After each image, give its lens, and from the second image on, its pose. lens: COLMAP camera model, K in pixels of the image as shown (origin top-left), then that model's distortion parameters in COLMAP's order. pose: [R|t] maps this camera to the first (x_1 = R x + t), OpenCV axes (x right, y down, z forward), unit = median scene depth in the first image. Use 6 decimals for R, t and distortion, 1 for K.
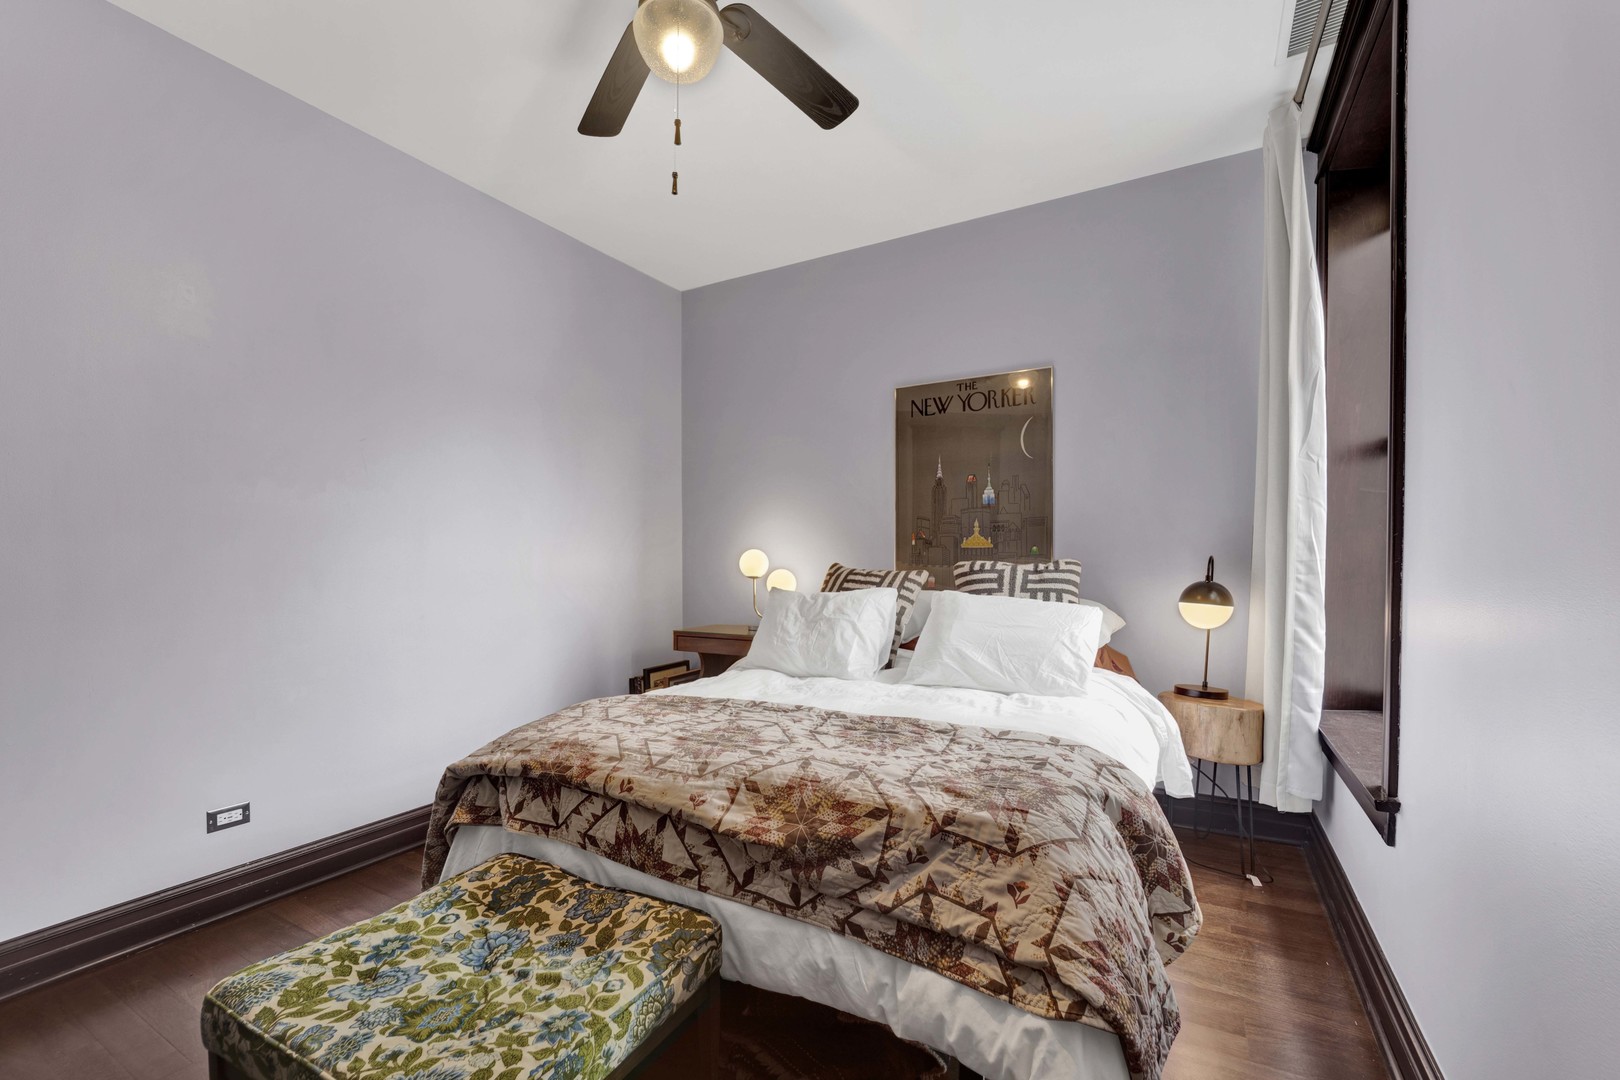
lens RADIAL K [[686.5, 0, 807.5], [0, 686.5, 574.5], [0, 0, 1]] dist [-0.018928, -0.000933]
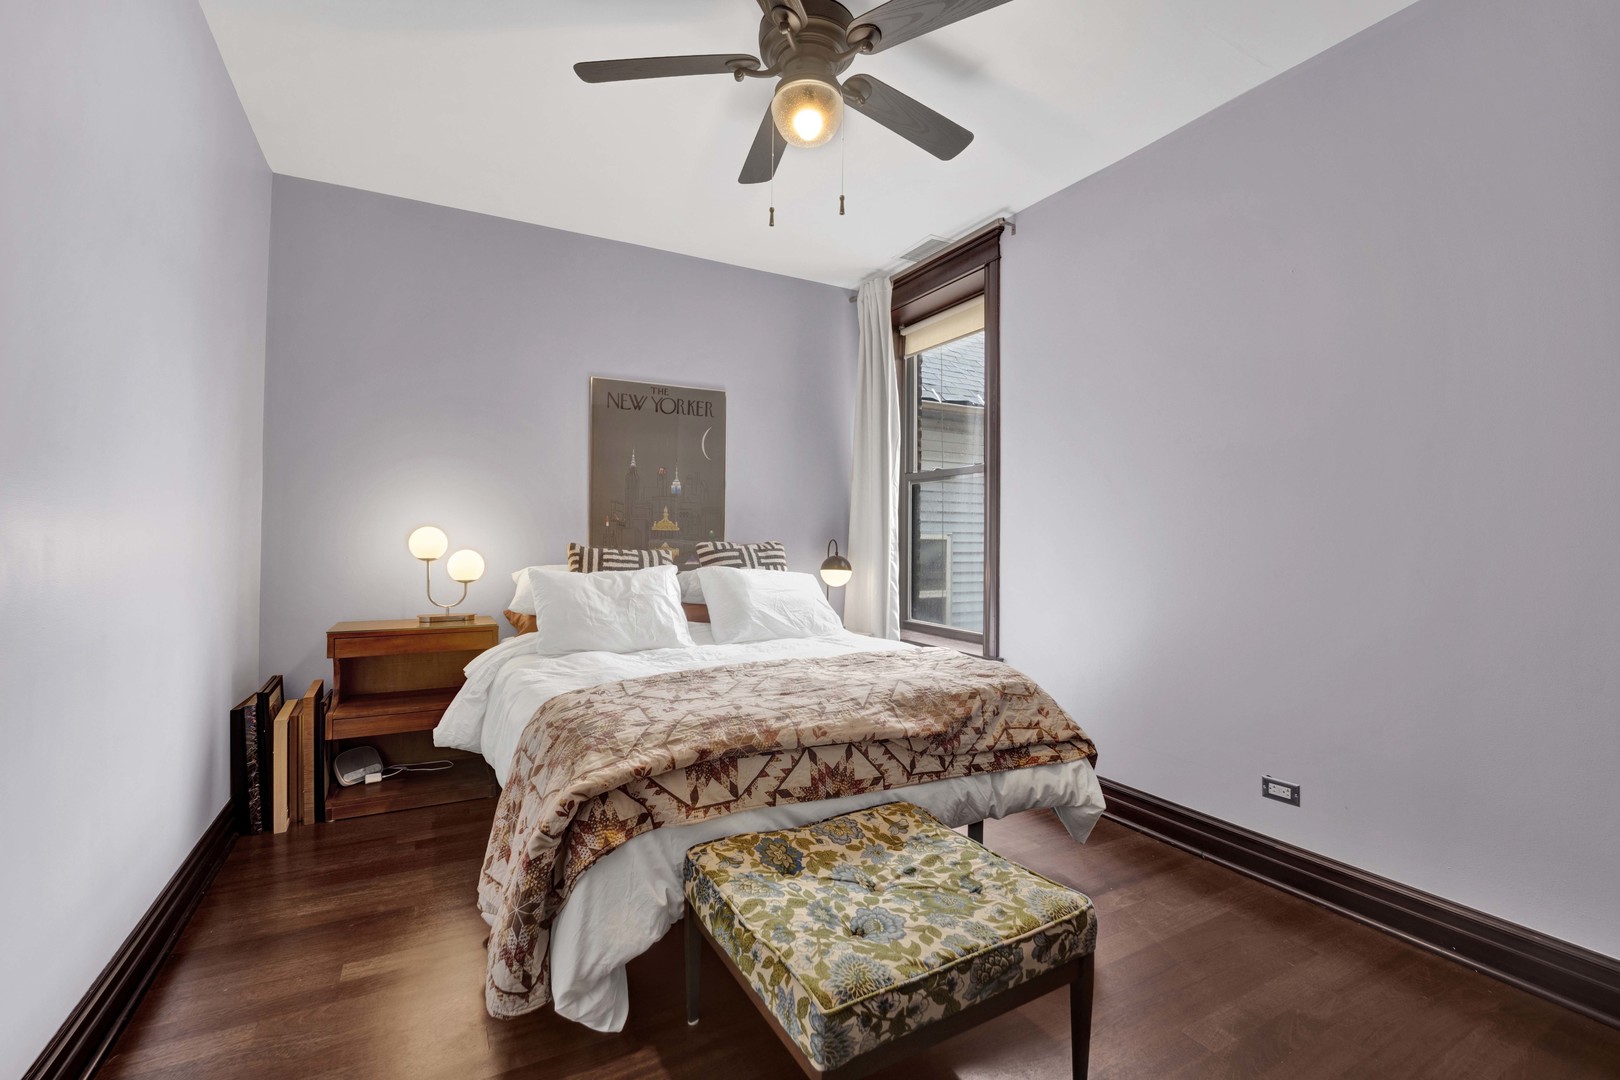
lens RADIAL K [[686.5, 0, 785.3], [0, 686.5, 538.7], [0, 0, 1]] dist [-0.018928, -0.000933]
pose [[0.547206, 0.006929, 0.836969, -1.352531], [0.012596, 0.999784, -0.016512, -0.006051], [-0.836903, 0.019578, 0.547001, 0.414054]]
